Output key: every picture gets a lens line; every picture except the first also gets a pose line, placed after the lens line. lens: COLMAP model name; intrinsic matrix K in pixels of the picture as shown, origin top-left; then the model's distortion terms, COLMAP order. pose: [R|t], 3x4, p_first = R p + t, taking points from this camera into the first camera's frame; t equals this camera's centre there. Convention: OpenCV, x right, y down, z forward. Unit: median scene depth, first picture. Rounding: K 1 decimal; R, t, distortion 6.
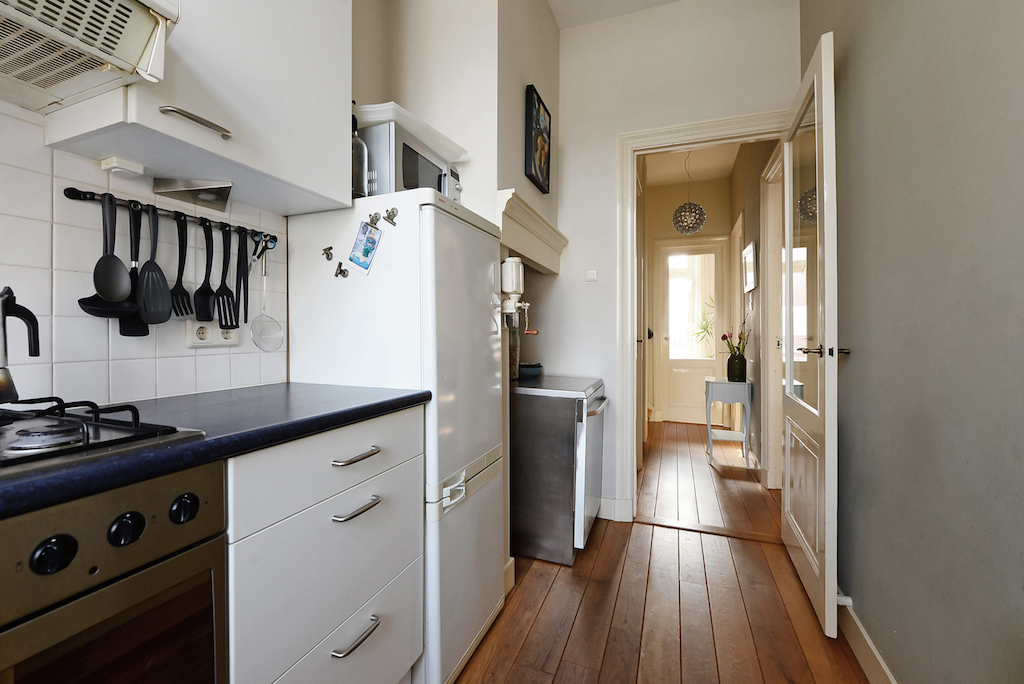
lens RADIAL K [[437.8, 0, 510.2], [0, 437.8, 344.5], [0, 0, 1]] dist [-0.001010, -0.000321]
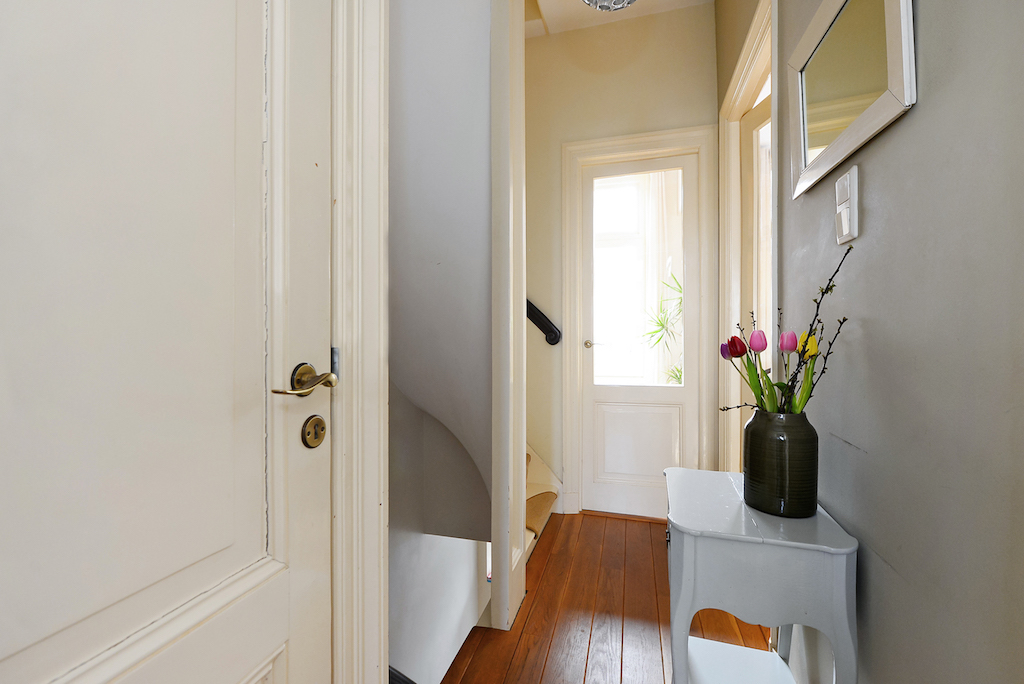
lens RADIAL K [[437.8, 0, 510.2], [0, 437.8, 344.5], [0, 0, 1]] dist [-0.001010, -0.000321]
pose [[0.996279, -0.002033, 0.086166, 0.228731], [0.001867, 0.999996, 0.002010, -0.013714], [-0.086170, -0.001842, 0.996279, 0.519916]]
